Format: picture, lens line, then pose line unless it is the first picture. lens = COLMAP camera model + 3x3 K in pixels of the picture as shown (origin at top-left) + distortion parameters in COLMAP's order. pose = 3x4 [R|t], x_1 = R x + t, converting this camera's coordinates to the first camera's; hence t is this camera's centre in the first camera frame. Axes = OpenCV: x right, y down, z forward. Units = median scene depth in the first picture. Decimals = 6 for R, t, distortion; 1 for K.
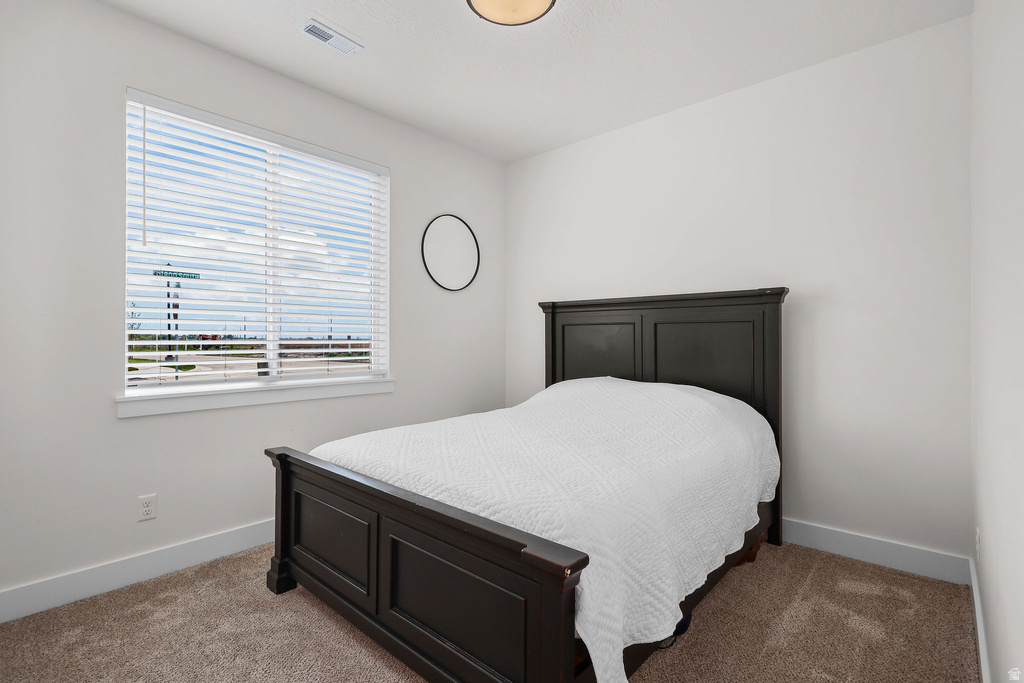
lens RADIAL K [[493.9, 0, 510.4], [0, 493.9, 337.6], [0, 0, 1]] dist [0.003069, 0.000488]
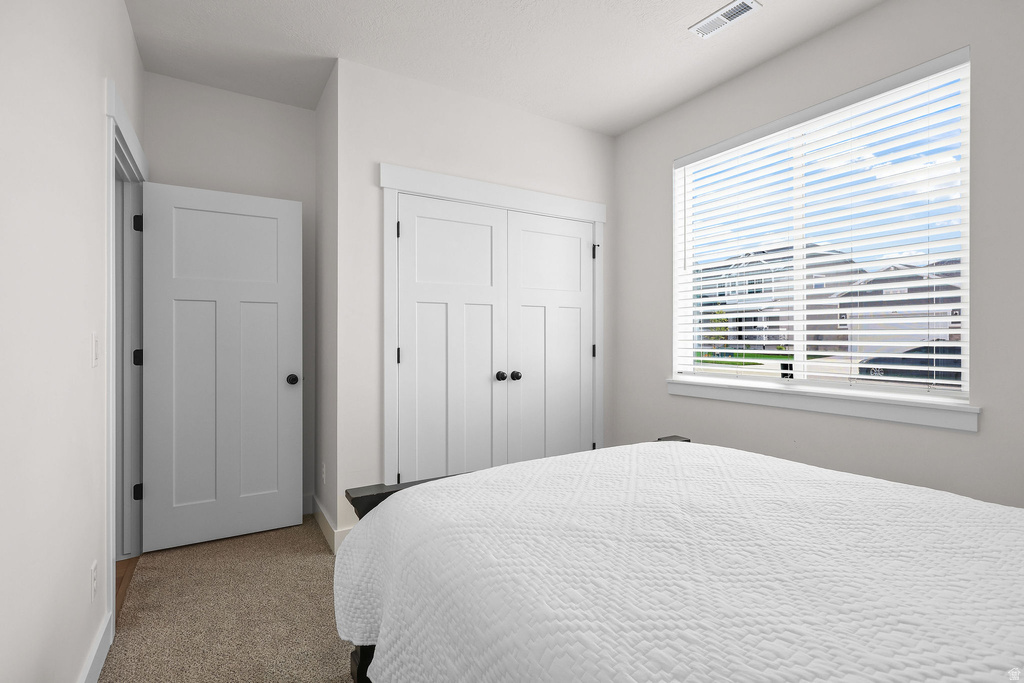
lens RADIAL K [[474.8, 0, 509.6], [0, 474.8, 340.1], [0, 0, 1]] dist [0.002416, -0.001048]
pose [[-0.283302, -0.001127, -0.959030, 0.533701], [-0.000354, 0.999999, -0.001070, 0.005968], [0.959031, 0.000037, -0.283303, 0.750309]]
